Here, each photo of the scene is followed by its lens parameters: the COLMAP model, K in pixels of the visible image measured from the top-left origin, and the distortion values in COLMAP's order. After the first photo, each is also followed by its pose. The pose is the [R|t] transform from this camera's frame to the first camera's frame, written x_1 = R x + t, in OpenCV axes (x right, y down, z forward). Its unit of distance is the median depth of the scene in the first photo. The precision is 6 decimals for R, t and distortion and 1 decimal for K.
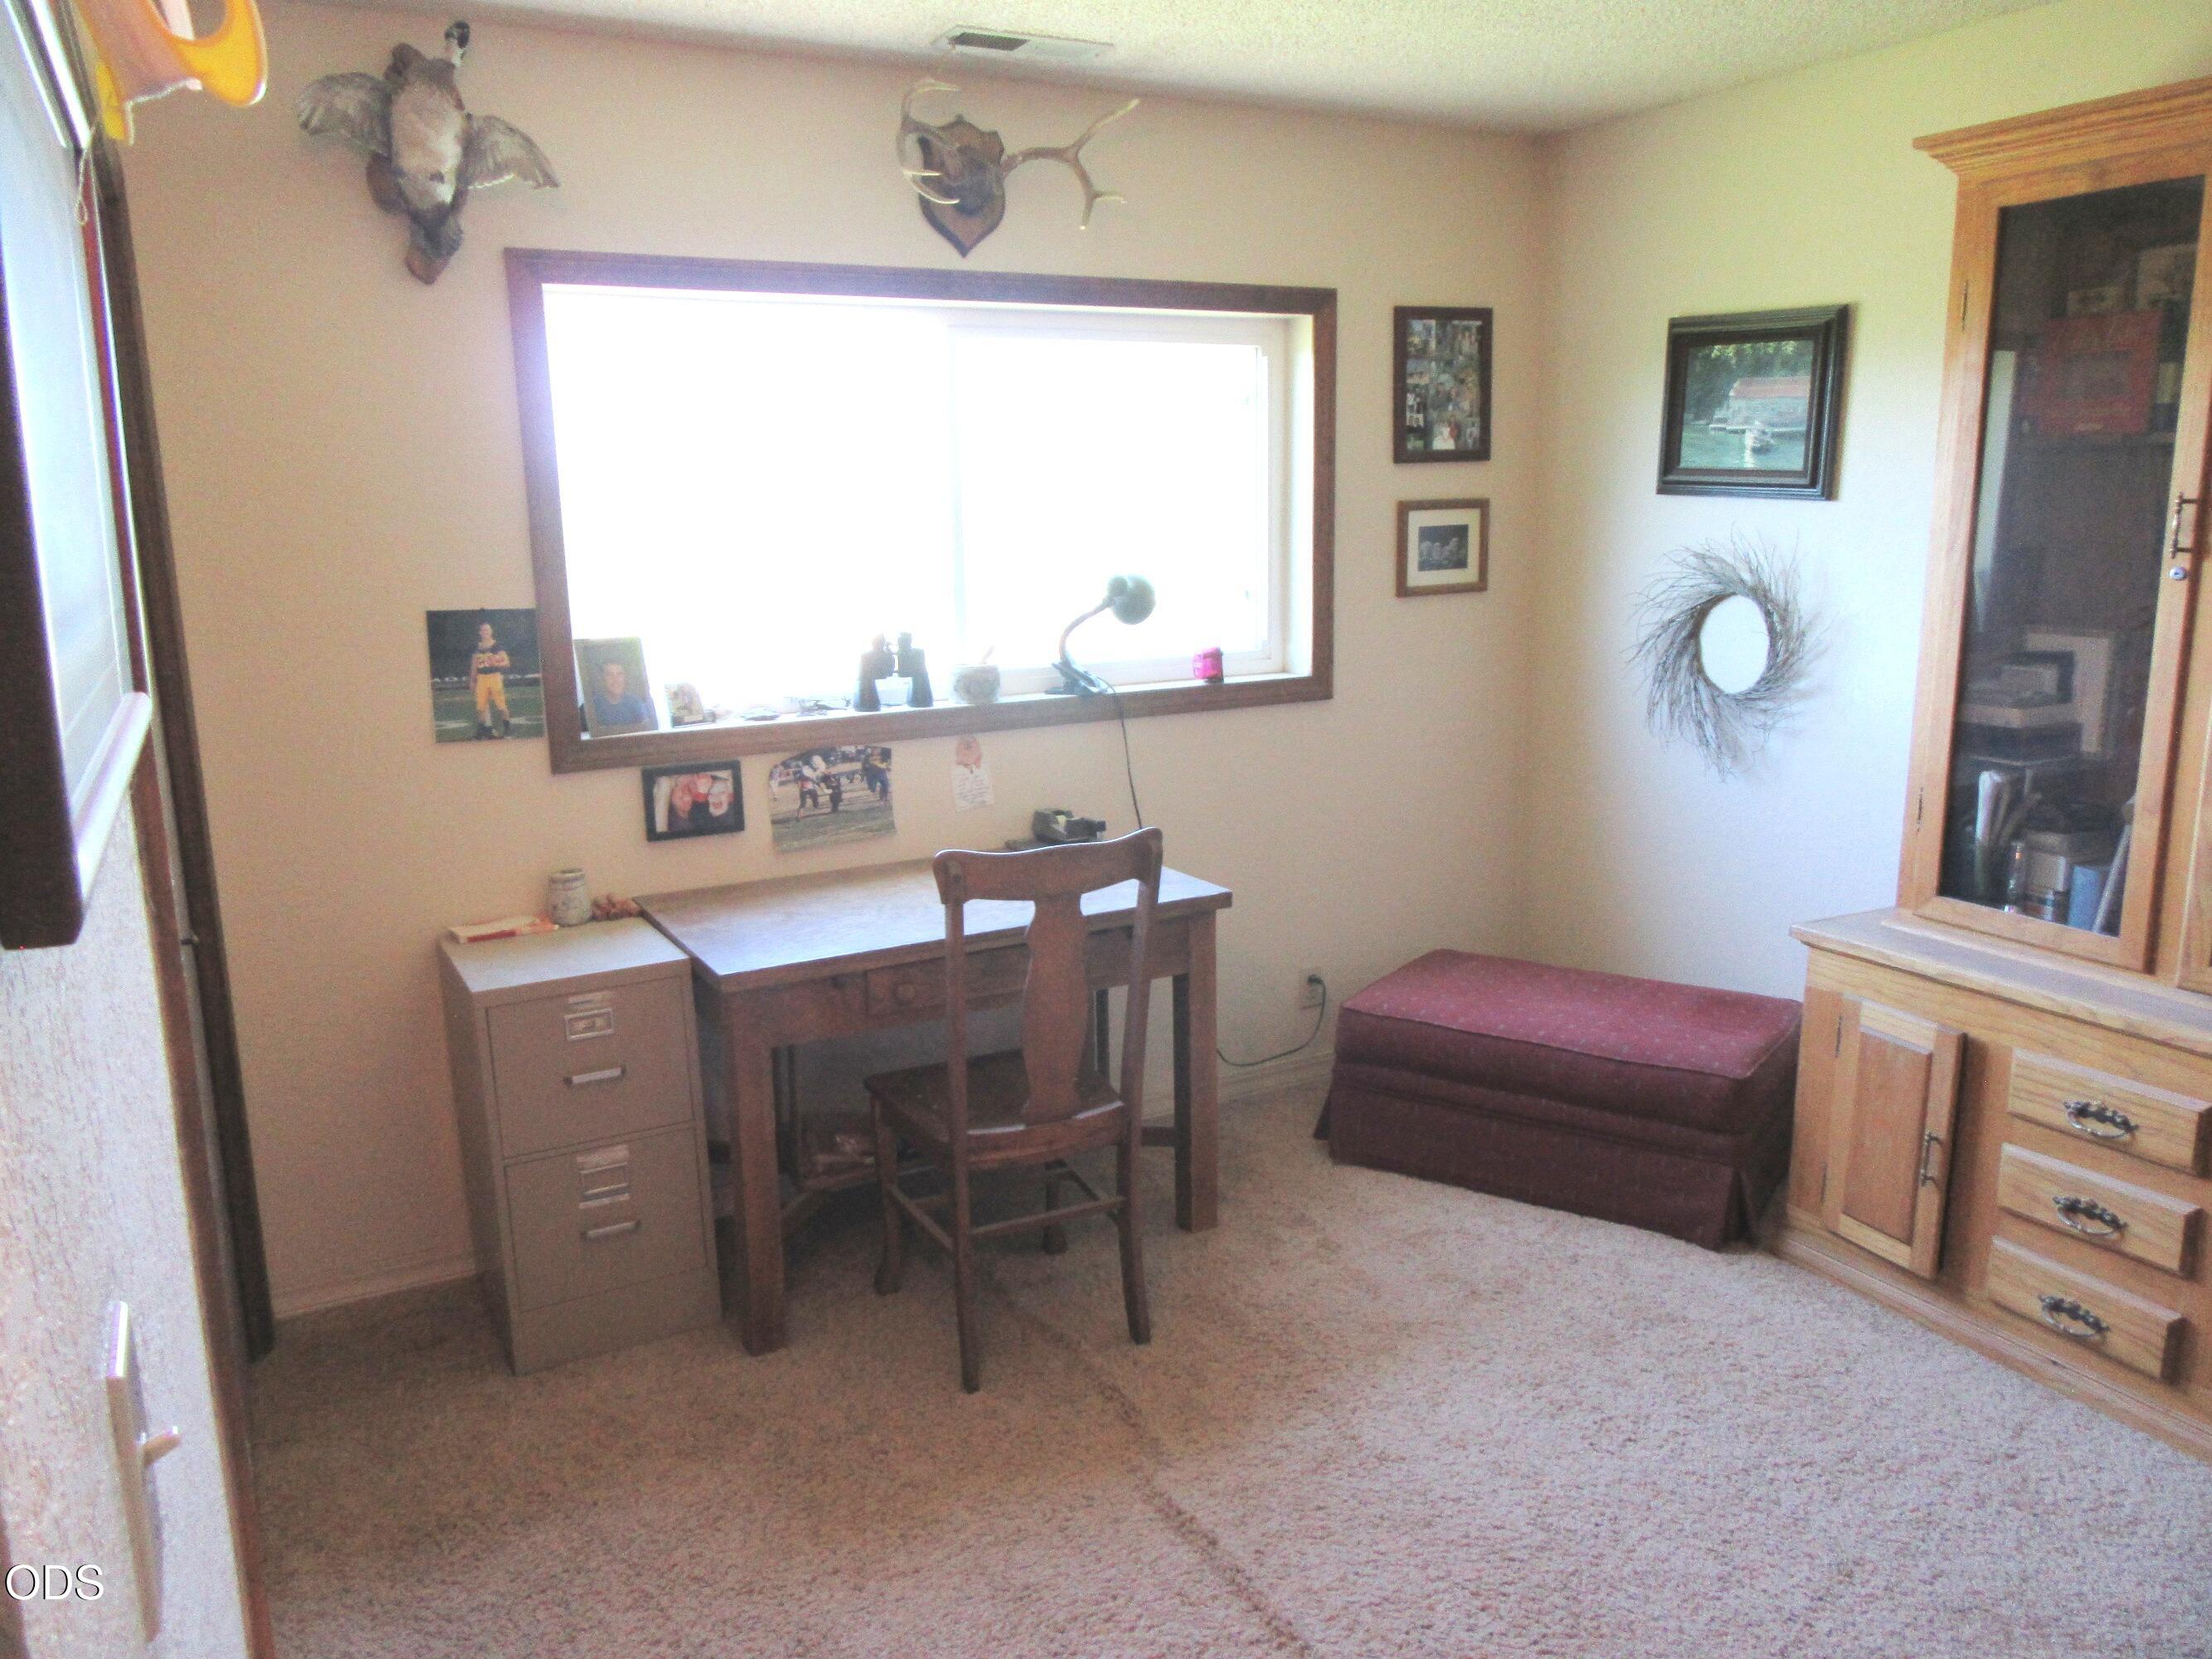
lens RADIAL K [[1618.7, 0, 1116.1], [0, 1618.7, 828.1], [0, 0, 1]] dist [-0.009155, 0.002426]
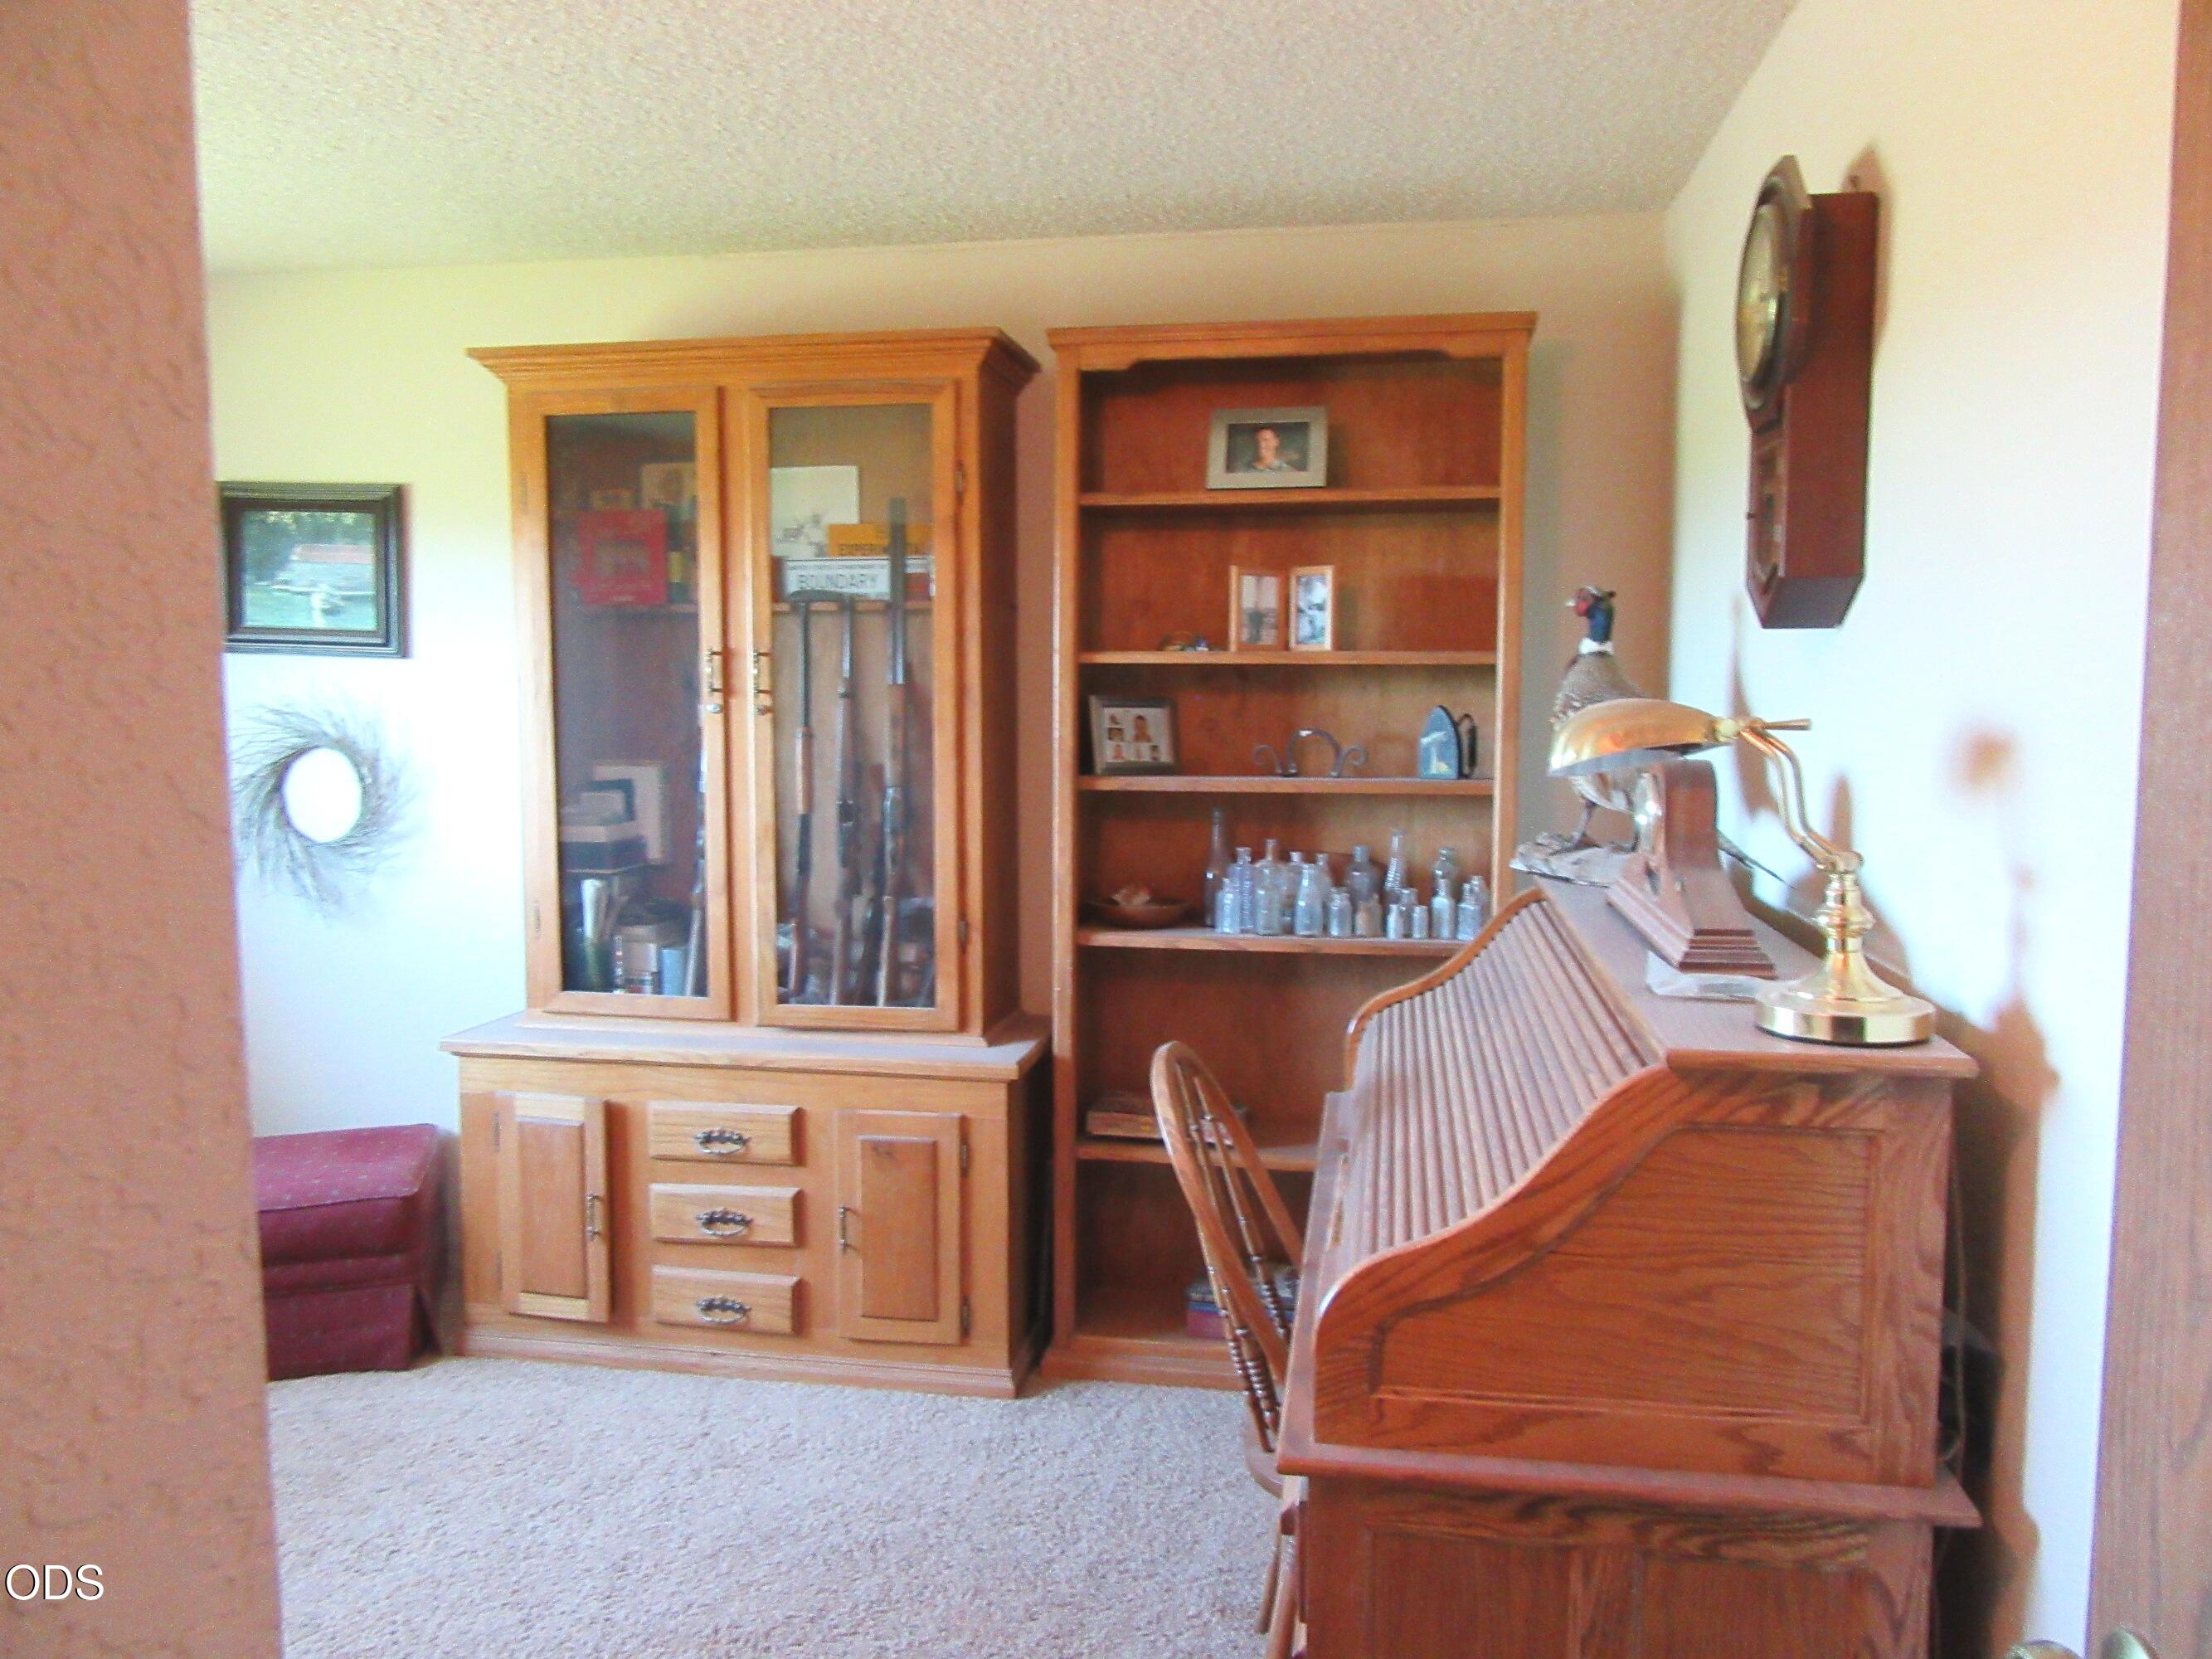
lens RADIAL K [[1618.7, 0, 1102.5], [0, 1618.7, 828.5], [0, 0, 1]] dist [-0.009155, 0.002426]
pose [[0.620024, -0.055772, 0.782598, -0.162503], [0.150444, 0.987412, -0.048823, 0.045381], [-0.770024, 0.148008, 0.620610, -0.033828]]
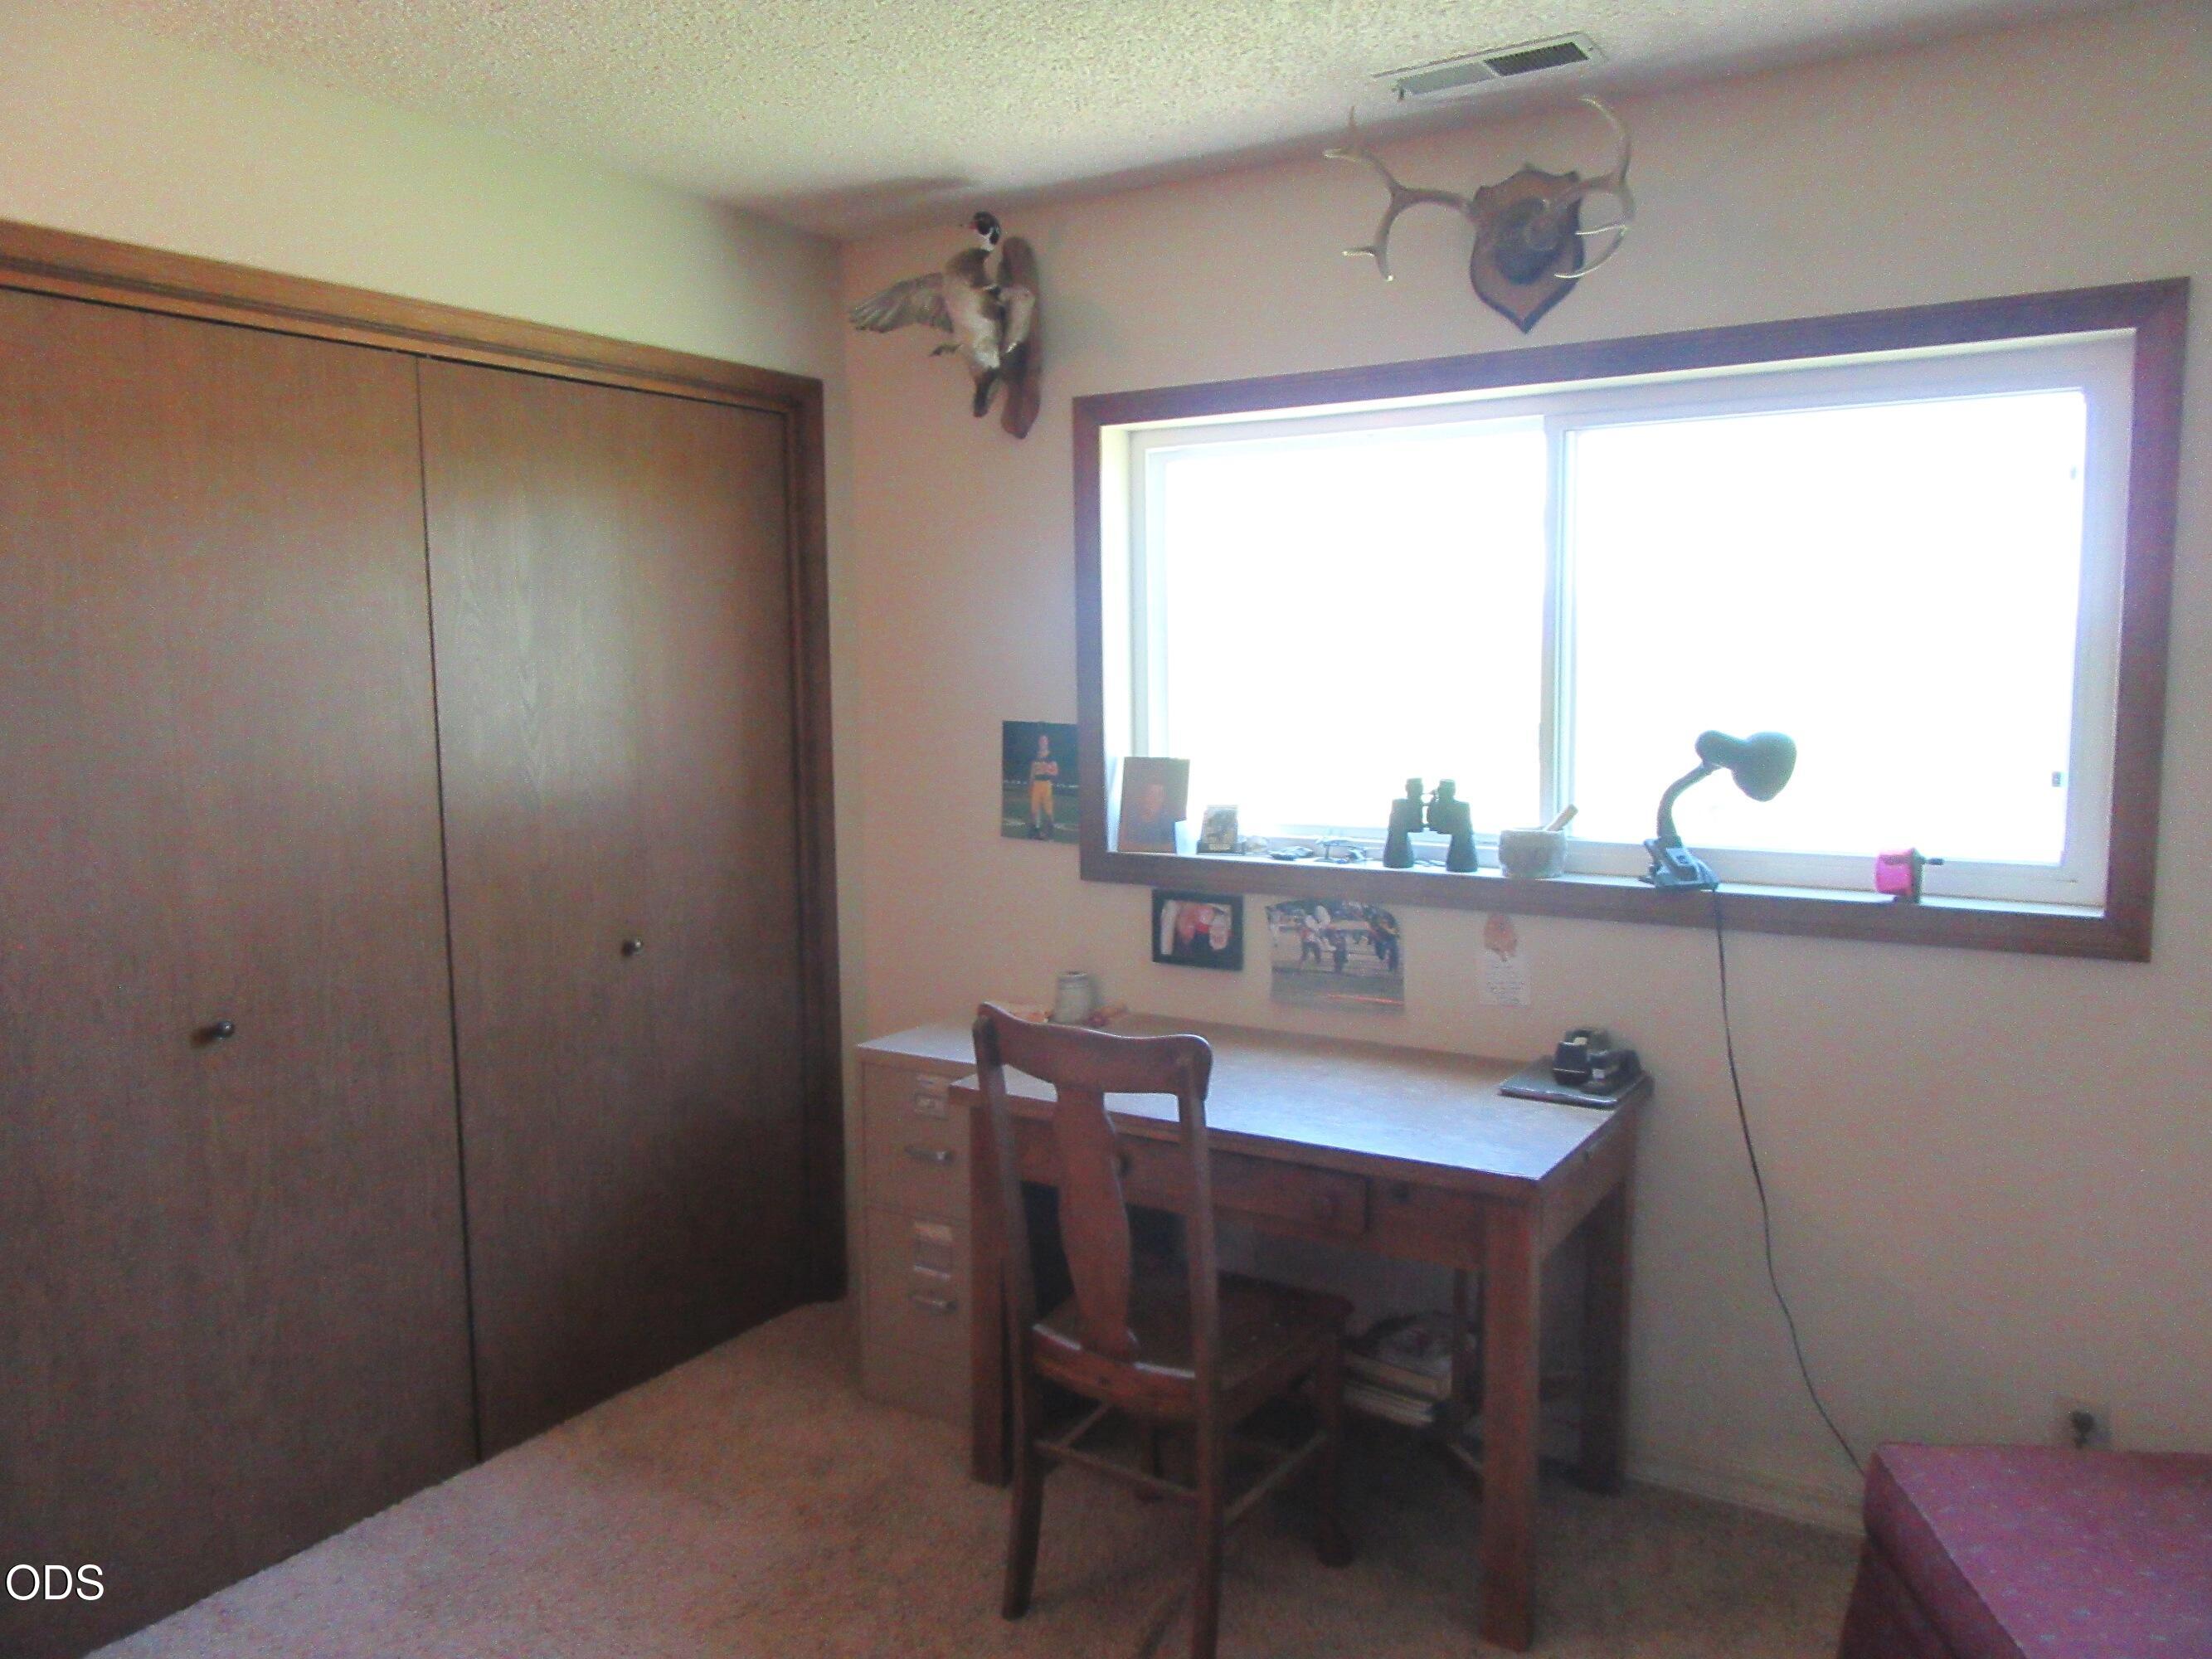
lens RADIAL K [[1618.7, 0, 1106.6], [0, 1618.7, 825.7], [0, 0, 1]] dist [-0.009155, 0.002426]
pose [[0.484310, 0.105518, -0.868510, 0.517508], [-0.178998, 0.983652, 0.019692, -0.082397], [0.856390, 0.145924, 0.495280, 0.430176]]
